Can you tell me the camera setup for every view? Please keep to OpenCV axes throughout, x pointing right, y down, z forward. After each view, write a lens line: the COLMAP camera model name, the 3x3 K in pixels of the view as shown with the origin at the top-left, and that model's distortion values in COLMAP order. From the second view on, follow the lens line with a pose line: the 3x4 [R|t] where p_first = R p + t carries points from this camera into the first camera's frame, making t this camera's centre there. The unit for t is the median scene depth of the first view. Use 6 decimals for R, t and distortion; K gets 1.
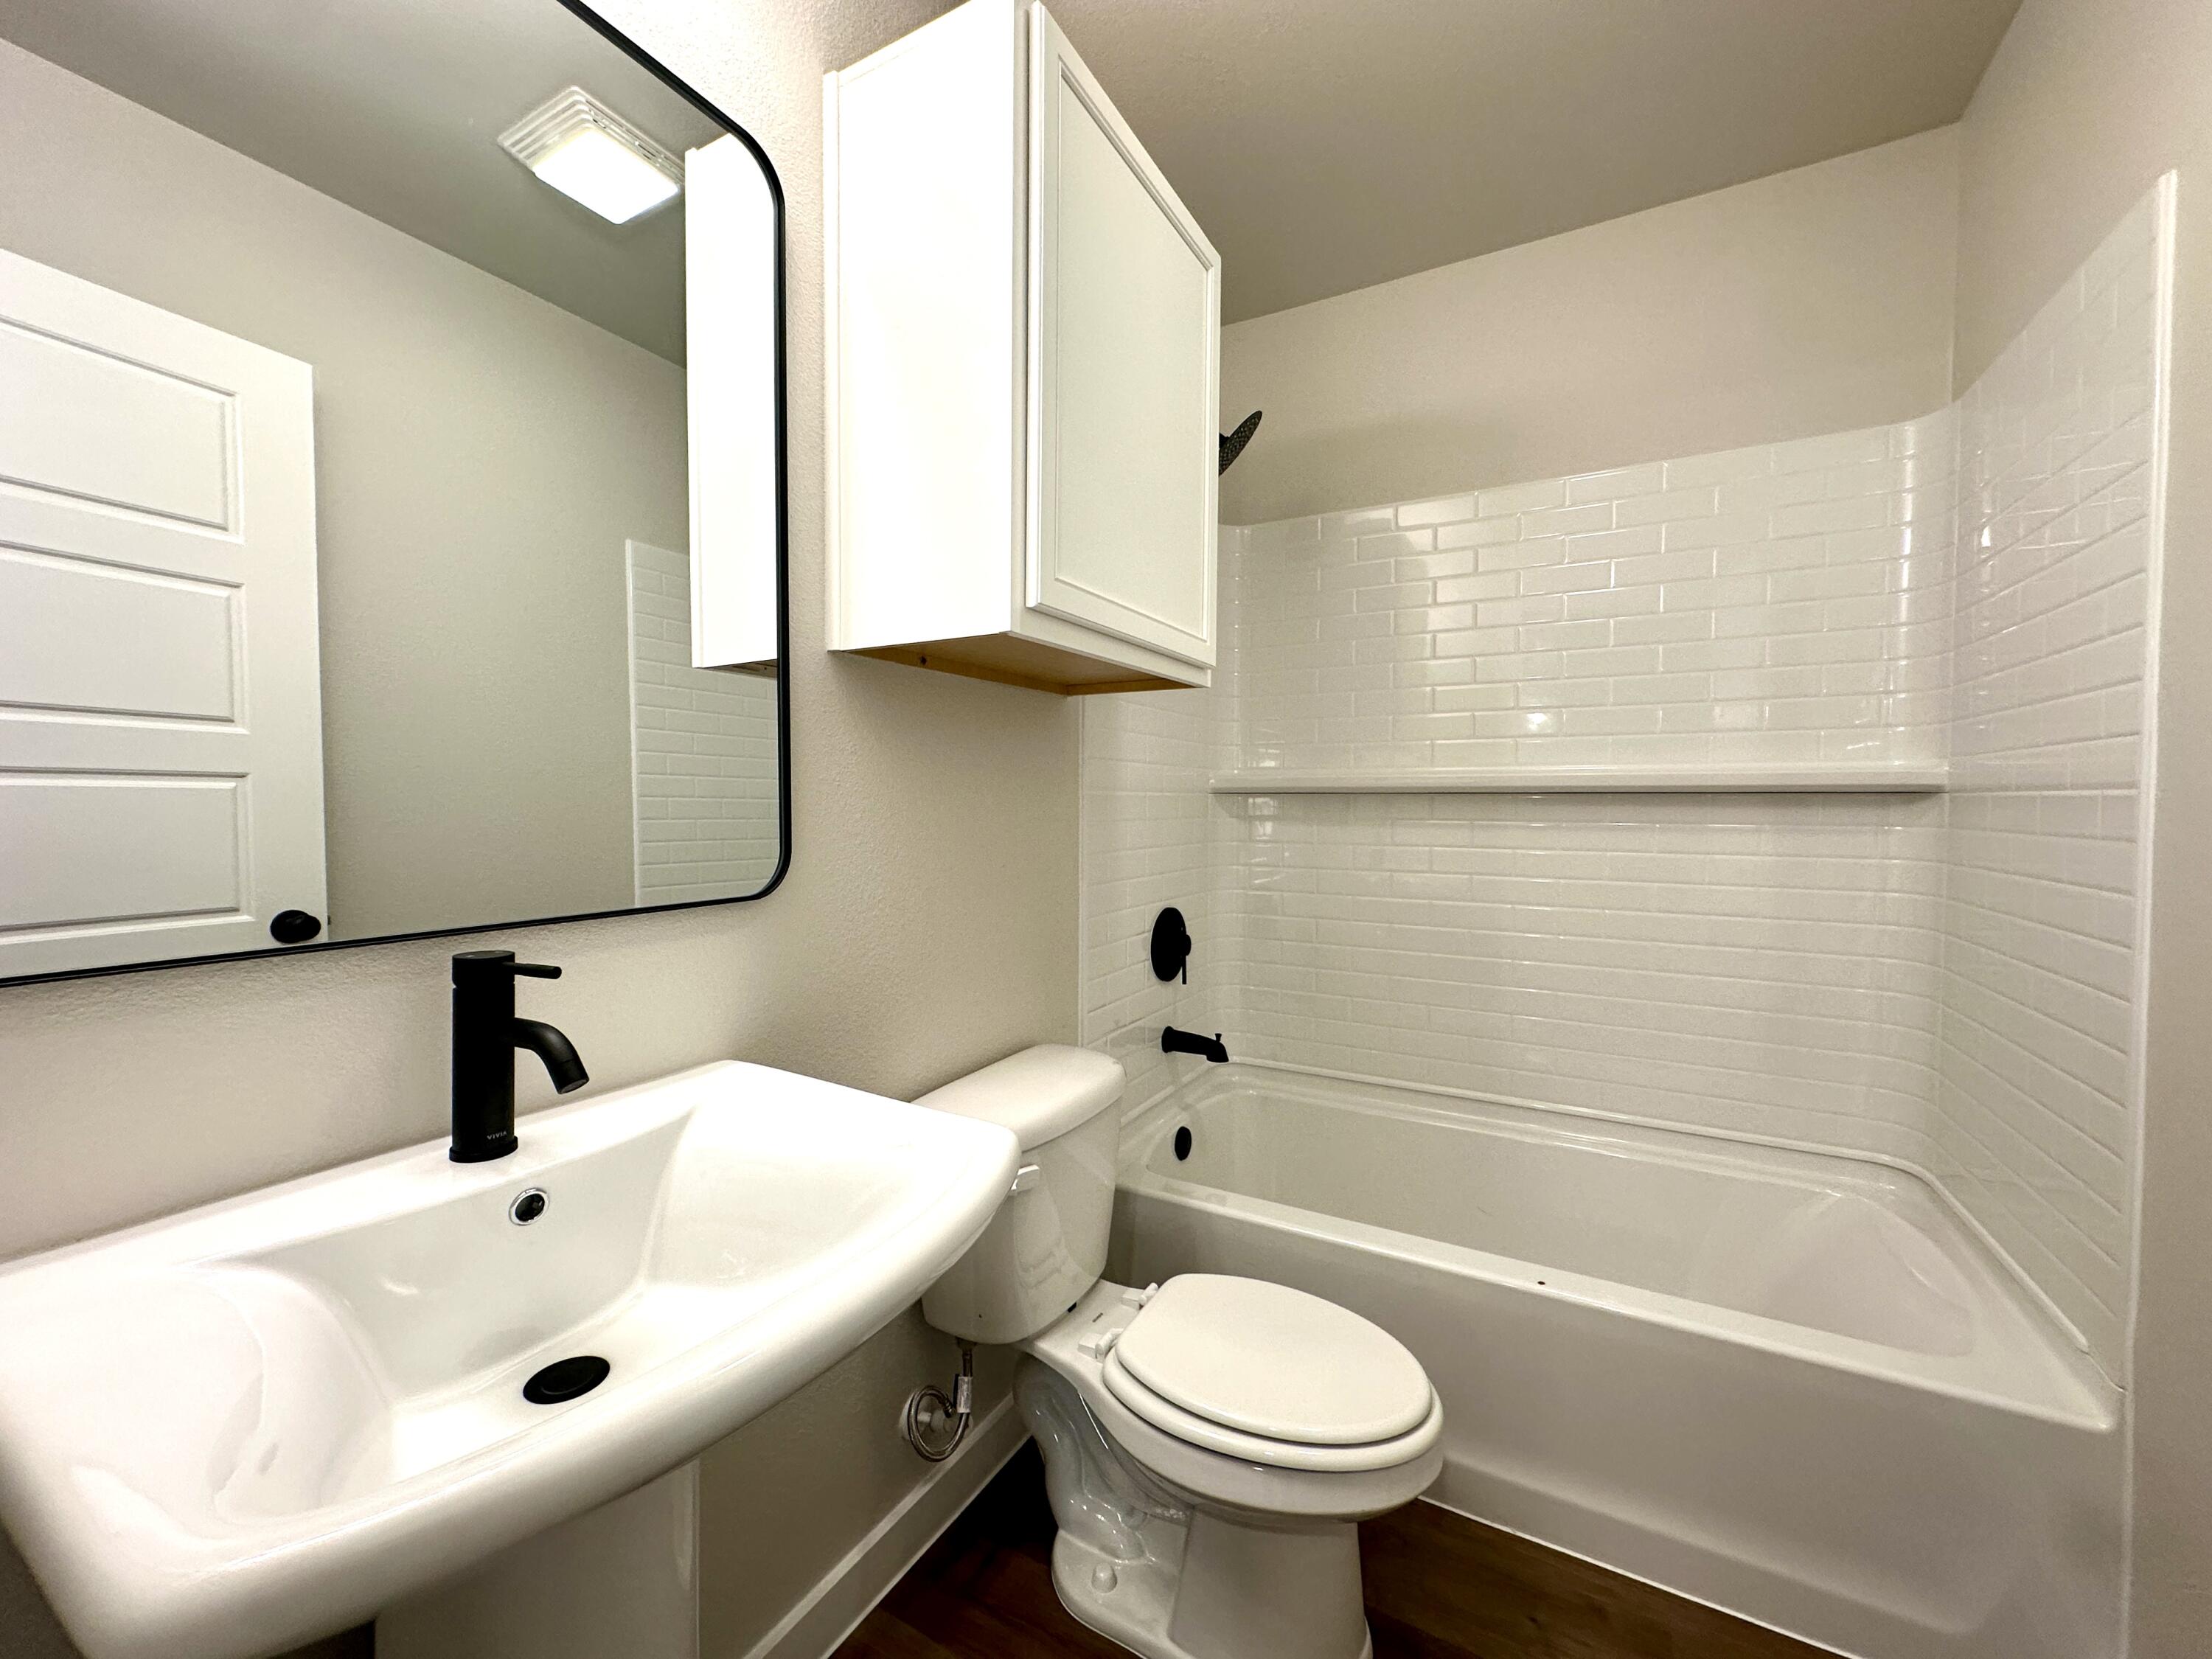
lens RADIAL K [[882.6, 0, 1097.6], [0, 882.6, 826.6], [0, 0, 1]] dist [-0.001398, -0.000460]
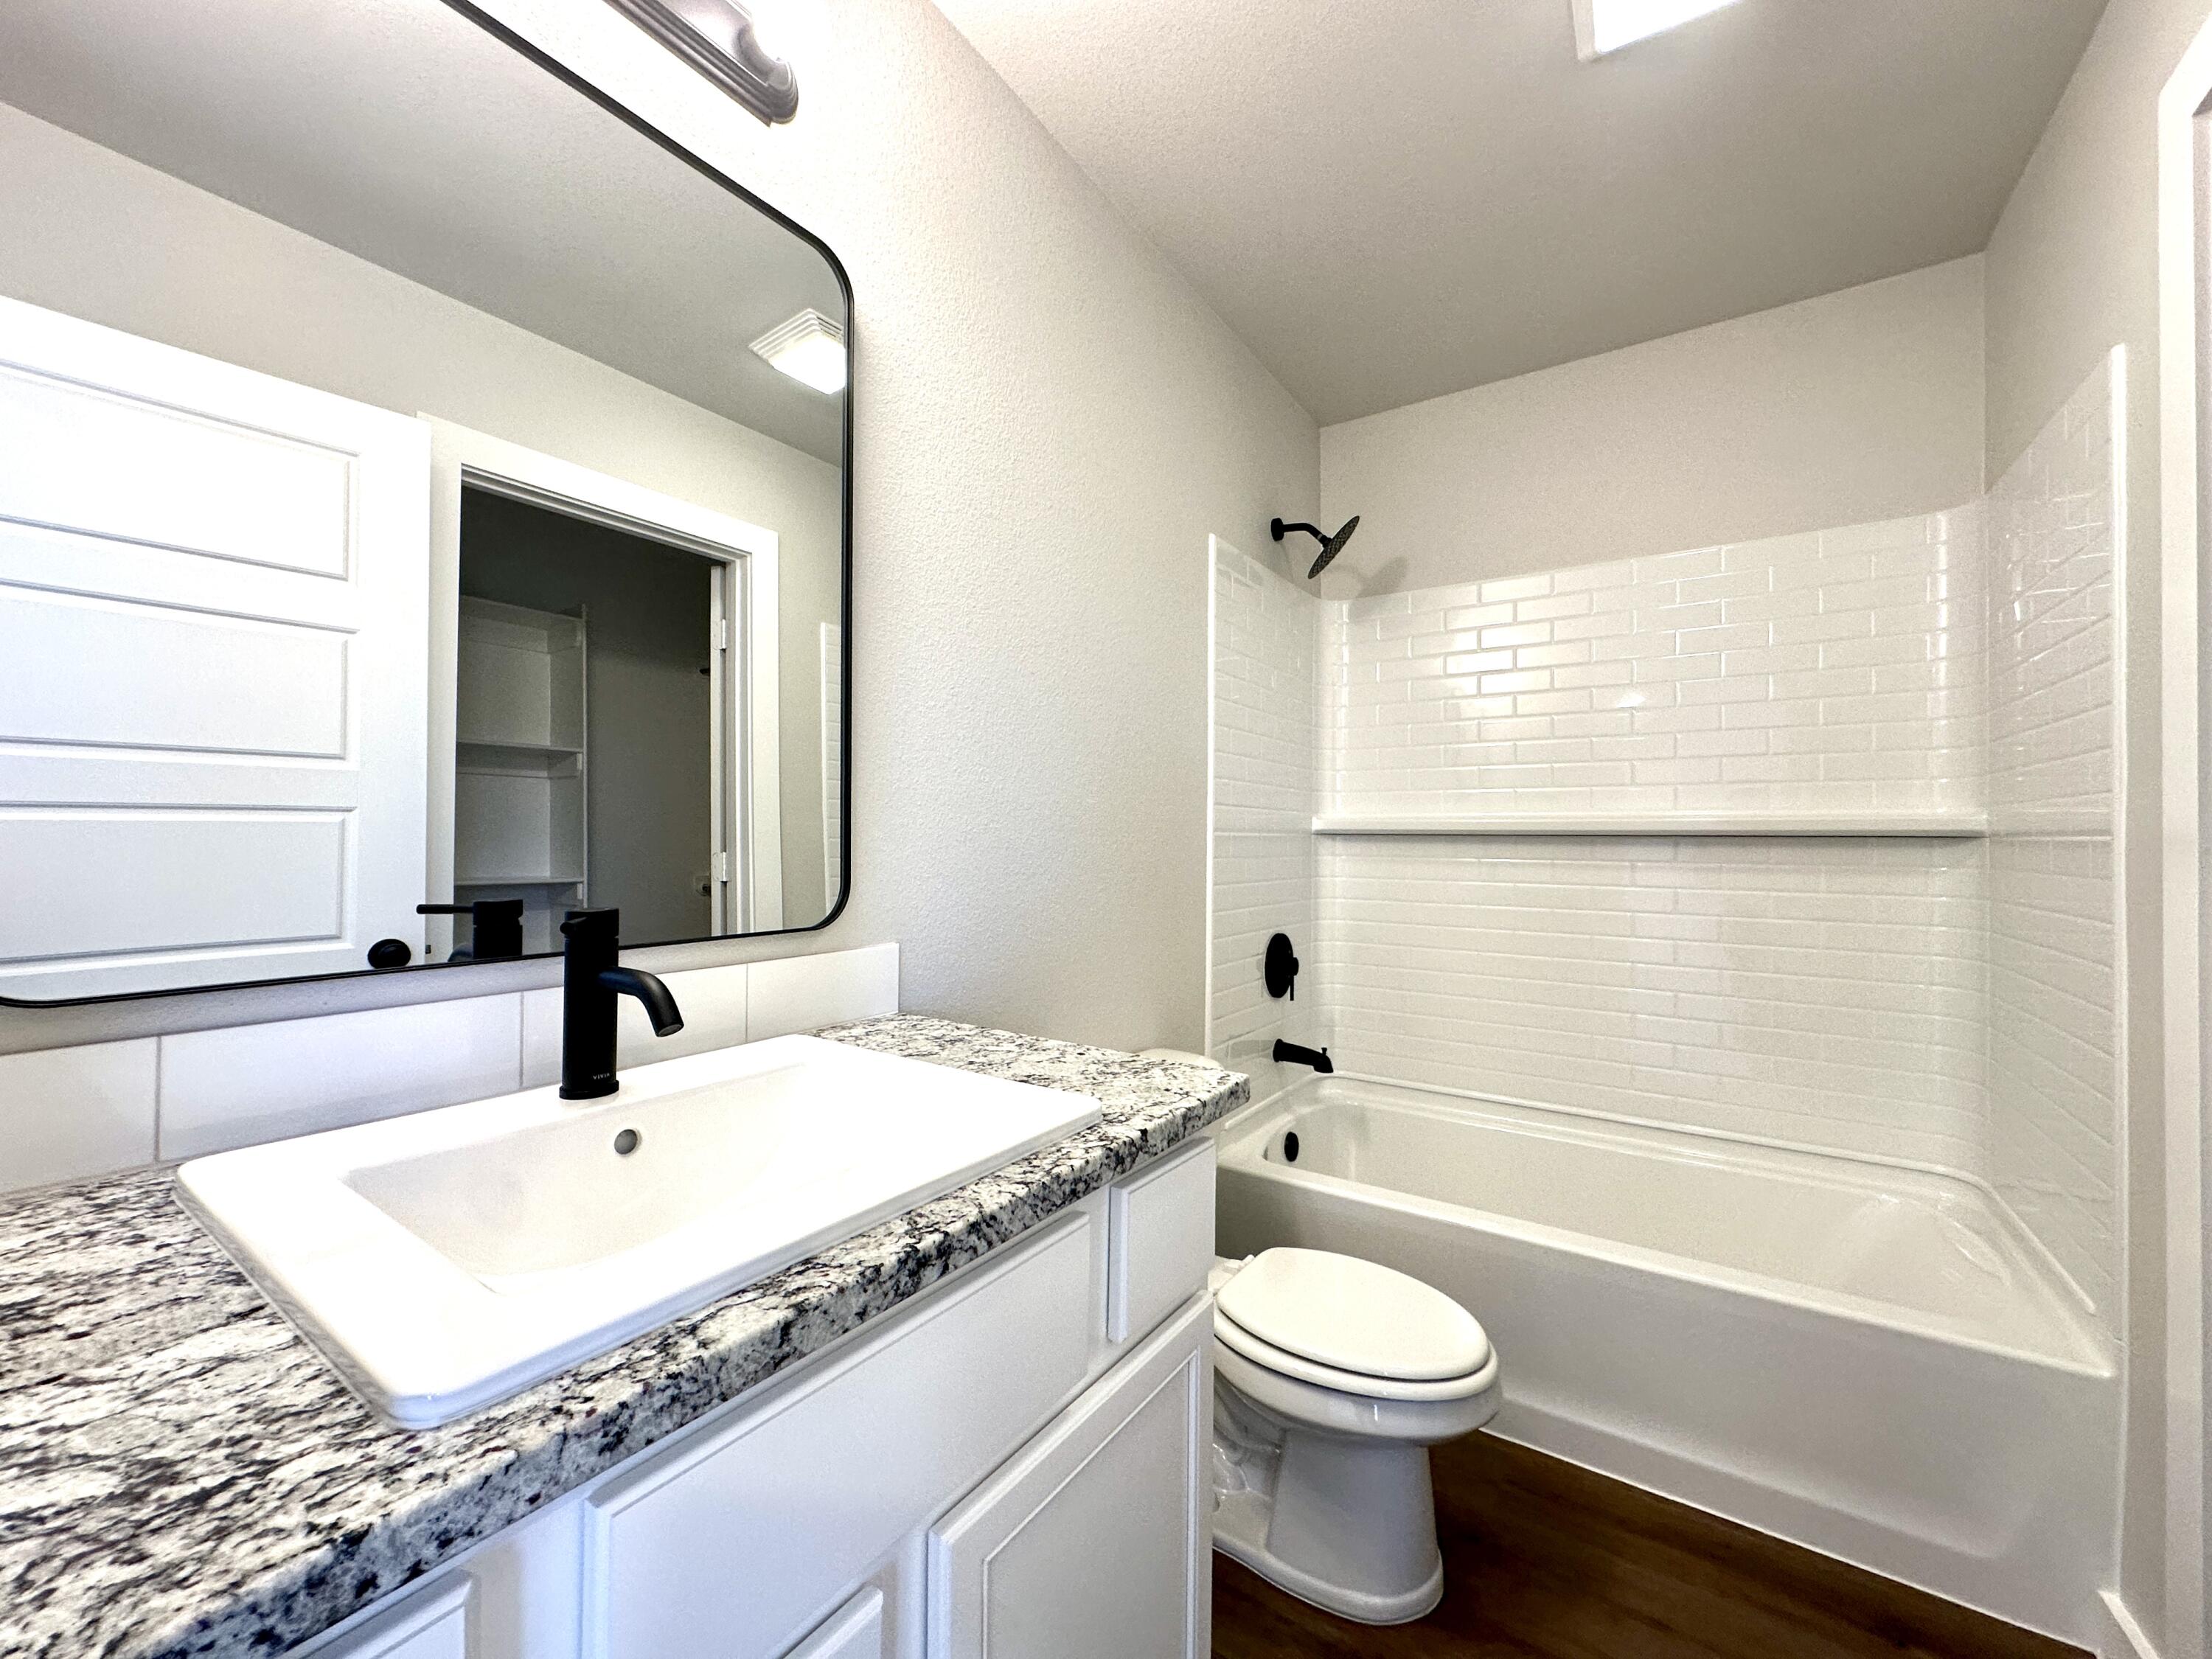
lens RADIAL K [[882.6, 0, 1112.3], [0, 882.6, 830.7], [0, 0, 1]] dist [-0.001398, -0.000460]
pose [[0.998135, 0.005643, -0.060791, -0.078134], [-0.007893, 0.999290, -0.036837, 0.003321], [0.060540, 0.037248, 0.997471, -0.183837]]
